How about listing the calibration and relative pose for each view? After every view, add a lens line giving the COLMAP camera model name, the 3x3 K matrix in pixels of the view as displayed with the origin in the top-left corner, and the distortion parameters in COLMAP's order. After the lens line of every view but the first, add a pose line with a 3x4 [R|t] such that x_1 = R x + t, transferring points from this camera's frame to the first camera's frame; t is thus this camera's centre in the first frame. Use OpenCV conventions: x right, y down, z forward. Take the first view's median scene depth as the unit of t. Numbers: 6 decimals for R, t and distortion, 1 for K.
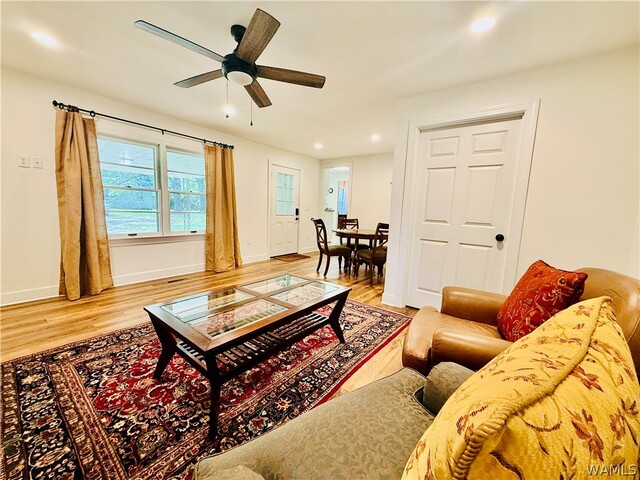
lens RADIAL K [[255.3, 0, 319.5], [0, 255.3, 242.0], [0, 0, 1]] dist [0.000688, -0.000530]
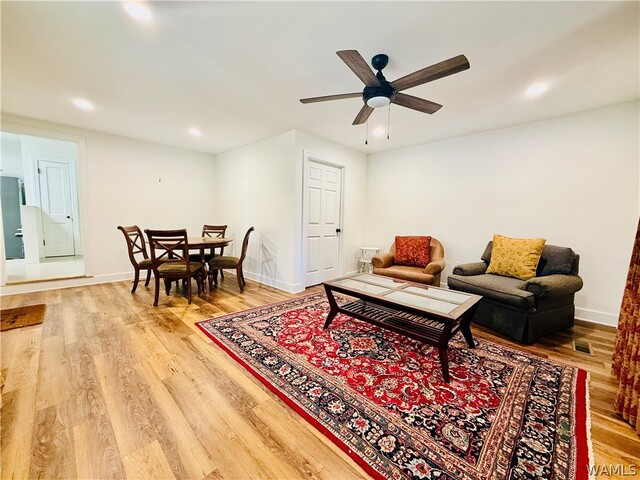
lens RADIAL K [[255.3, 0, 319.3], [0, 255.3, 240.4], [0, 0, 1]] dist [0.000688, -0.000530]
pose [[0.110556, -0.121455, 0.986421, -1.844113], [0.105469, 0.988334, 0.109870, -0.263076], [-0.988258, 0.091890, 0.122076, 1.460529]]
